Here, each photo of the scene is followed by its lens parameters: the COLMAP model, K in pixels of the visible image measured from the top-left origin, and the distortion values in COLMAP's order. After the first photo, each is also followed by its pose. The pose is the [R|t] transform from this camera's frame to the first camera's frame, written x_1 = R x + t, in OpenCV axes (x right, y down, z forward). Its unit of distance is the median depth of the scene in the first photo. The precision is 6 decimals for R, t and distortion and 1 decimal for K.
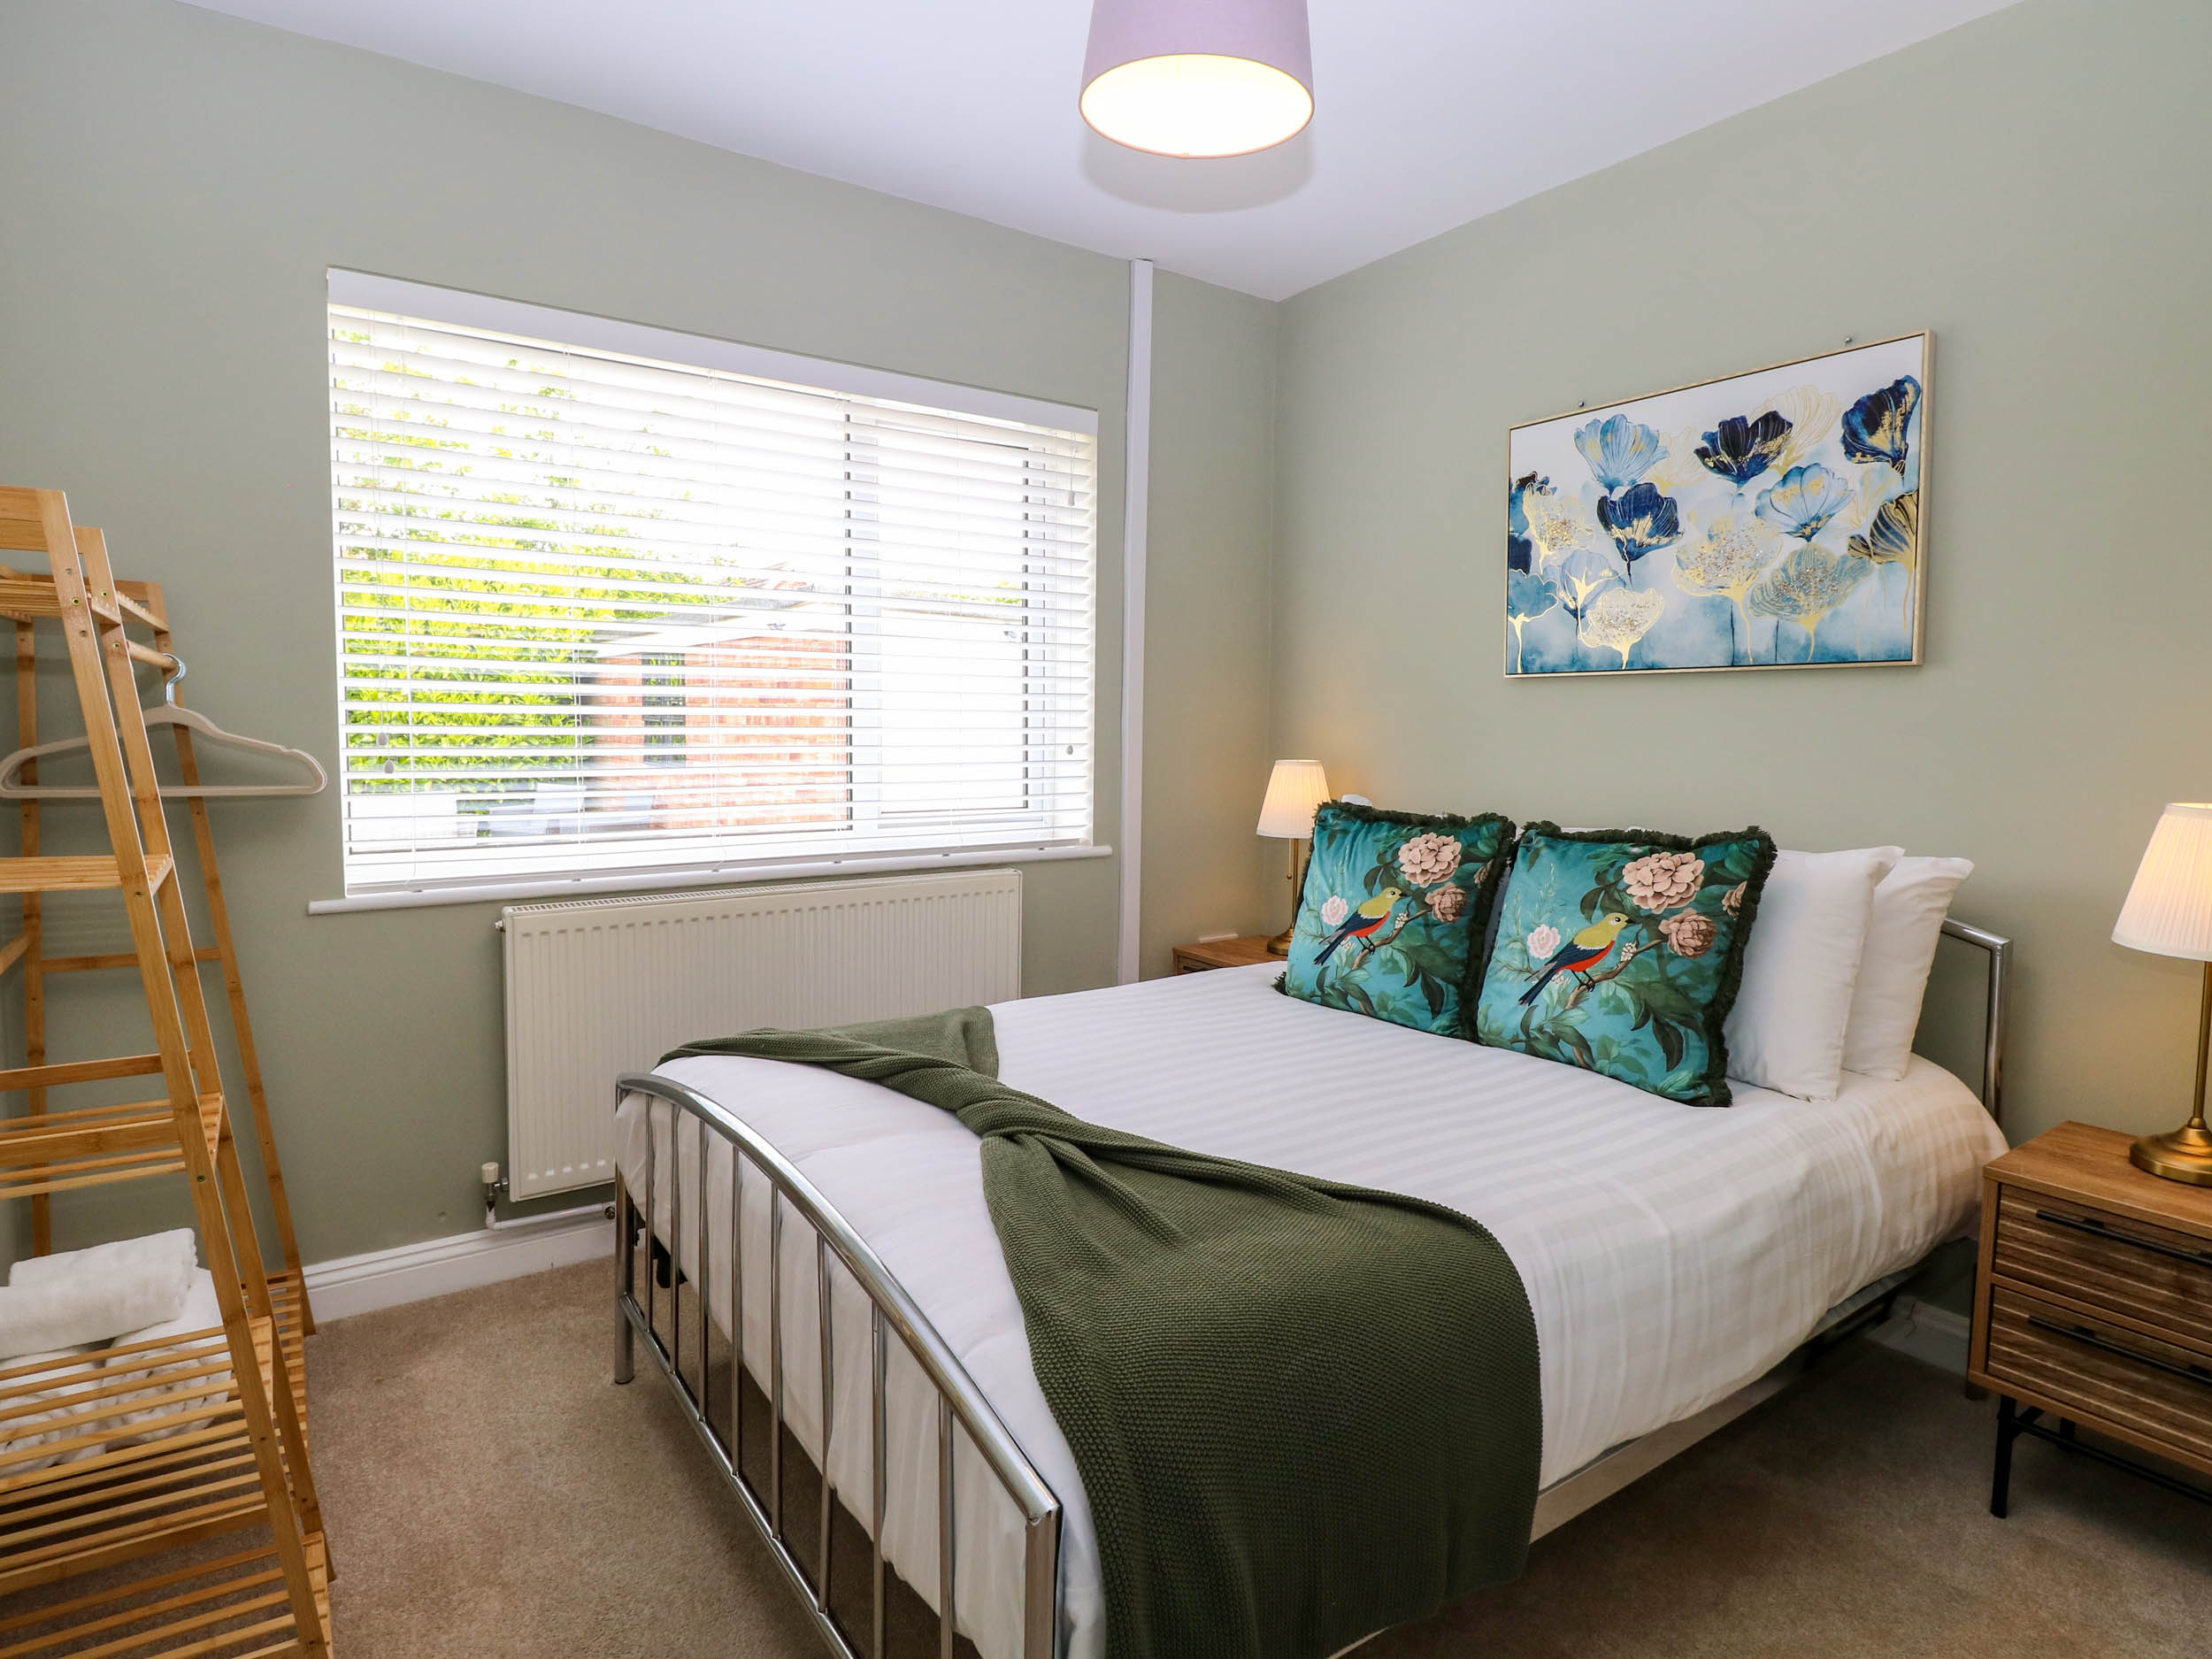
lens RADIAL K [[1177.5, 0, 1127.1], [0, 1177.5, 803.3], [0, 0, 1]] dist [-0.010476, -0.004680]
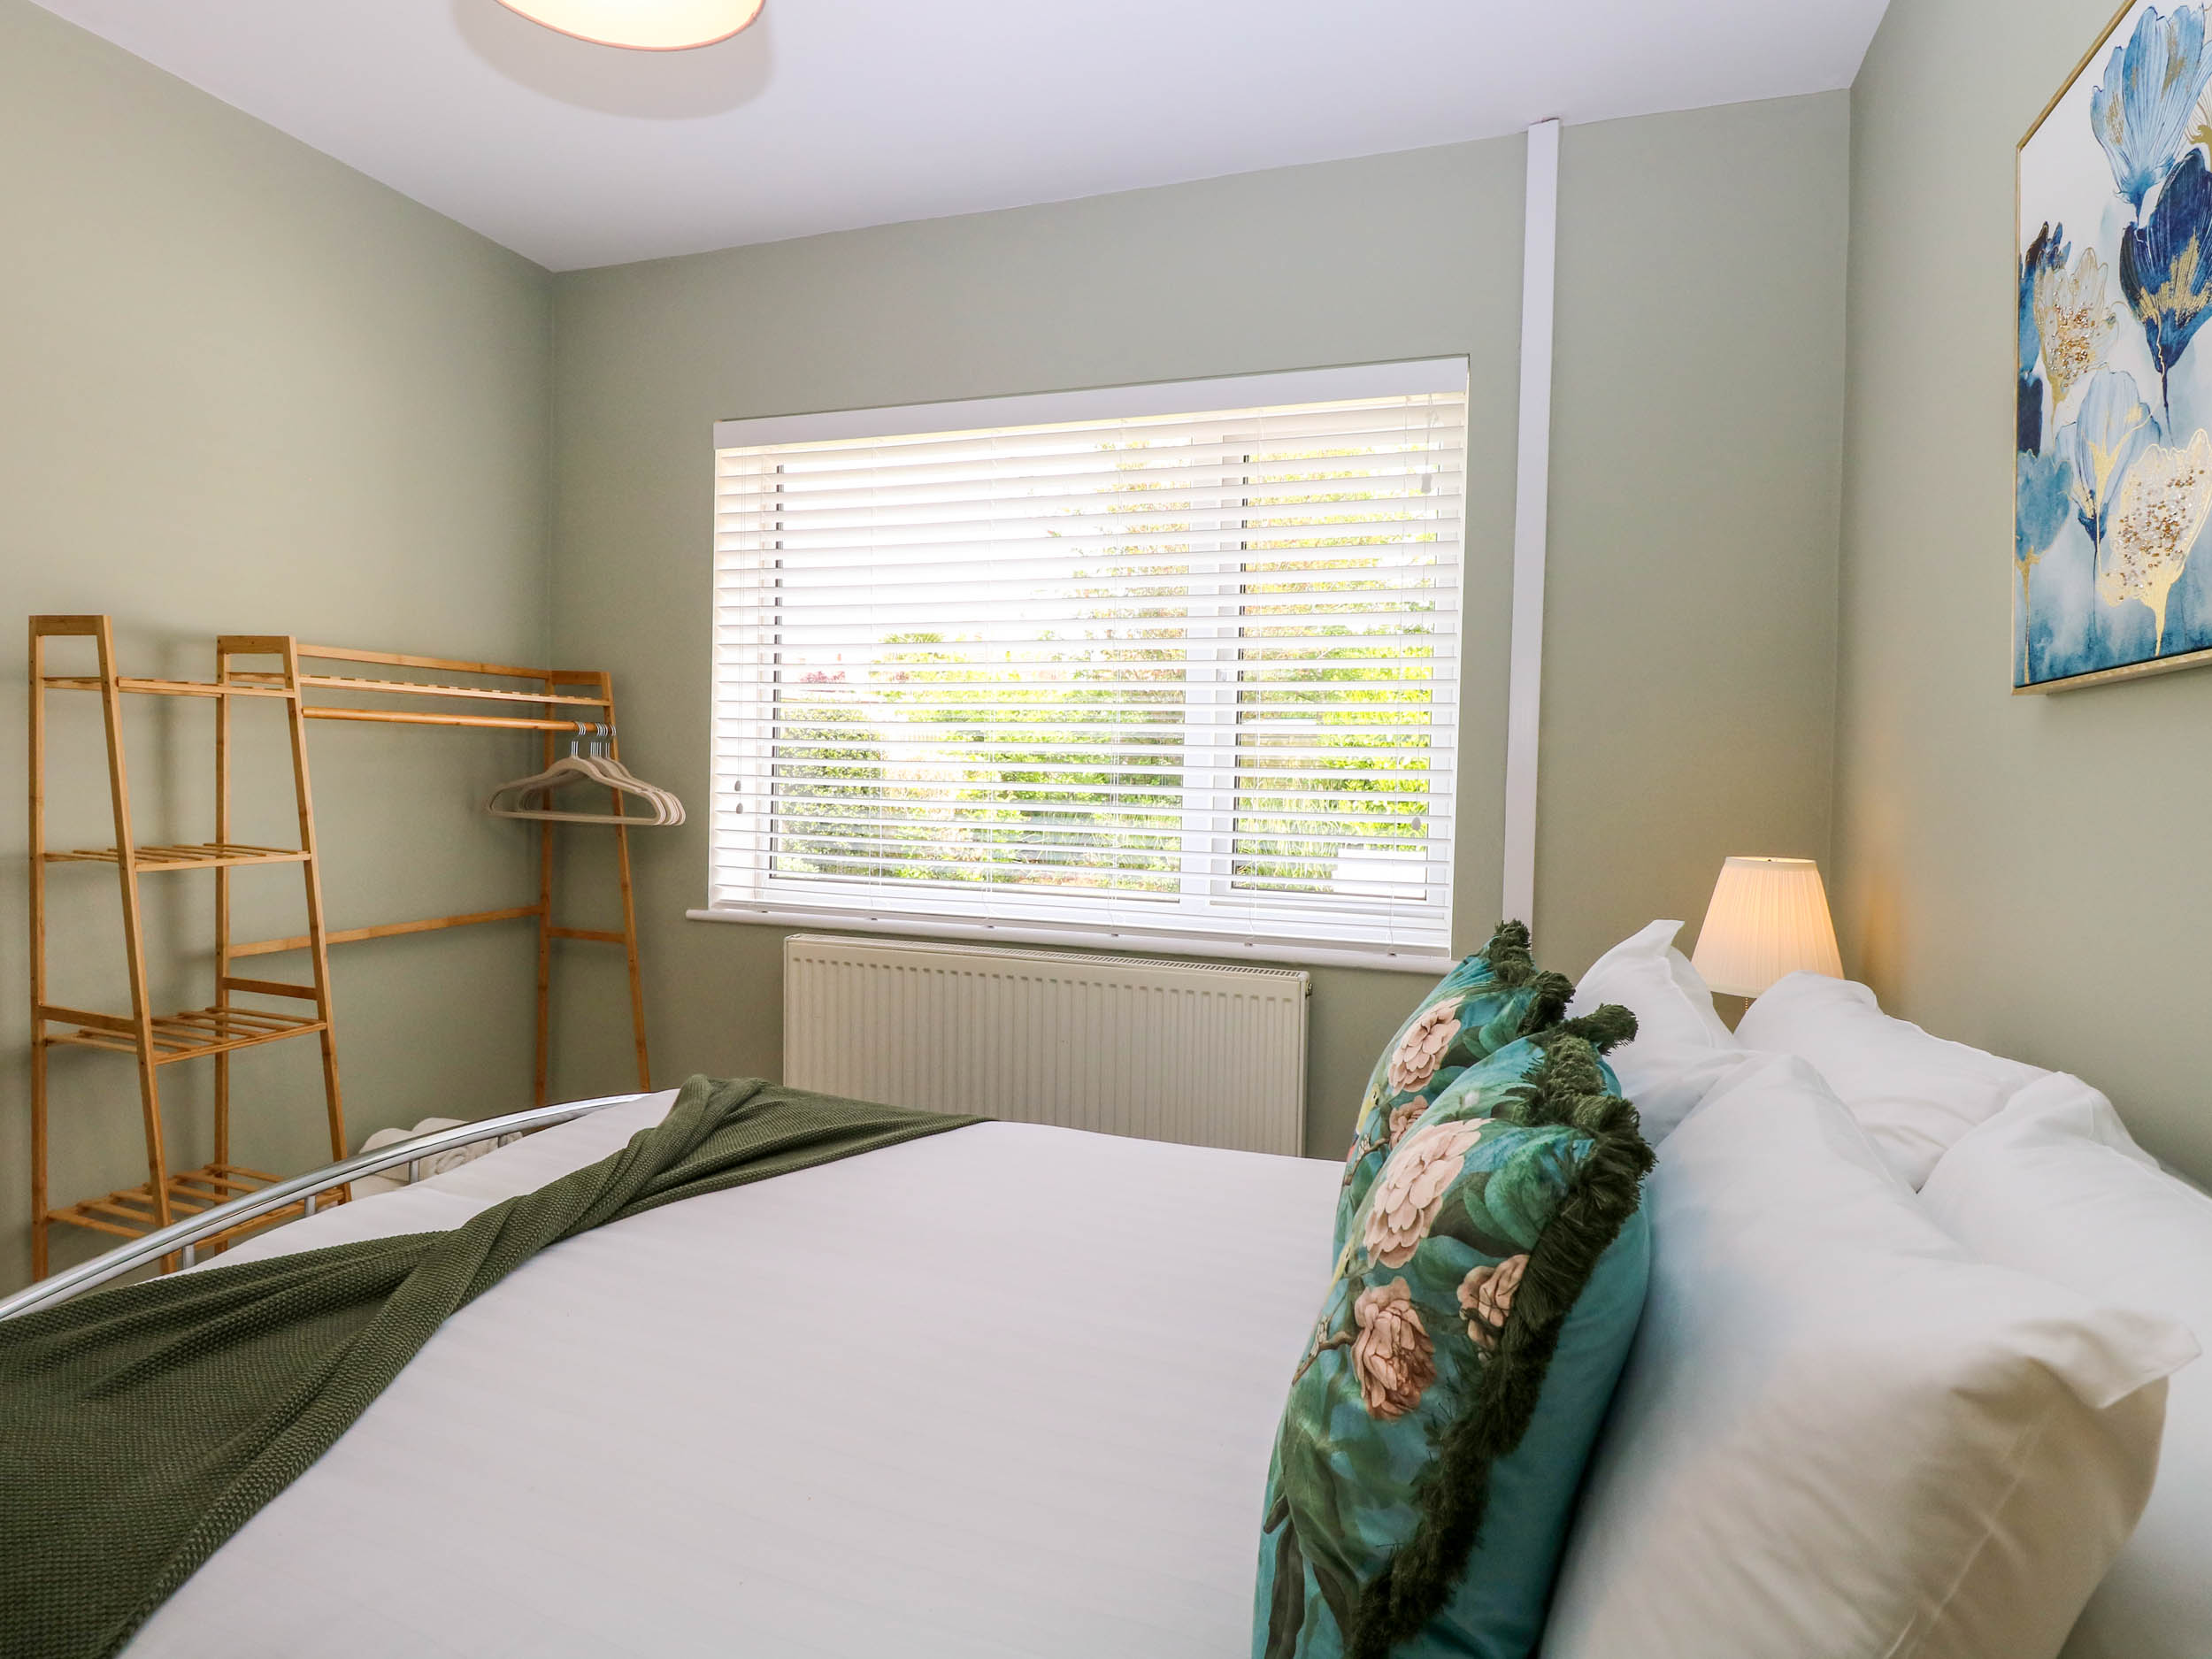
lens RADIAL K [[1177.5, 0, 1127.1], [0, 1177.5, 803.3], [0, 0, 1]] dist [-0.010476, -0.004680]
pose [[0.587927, 0.025460, -0.808513, 0.533689], [-0.074191, 0.996989, -0.022555, -0.033352], [0.805504, 0.073245, 0.588046, 0.516962]]
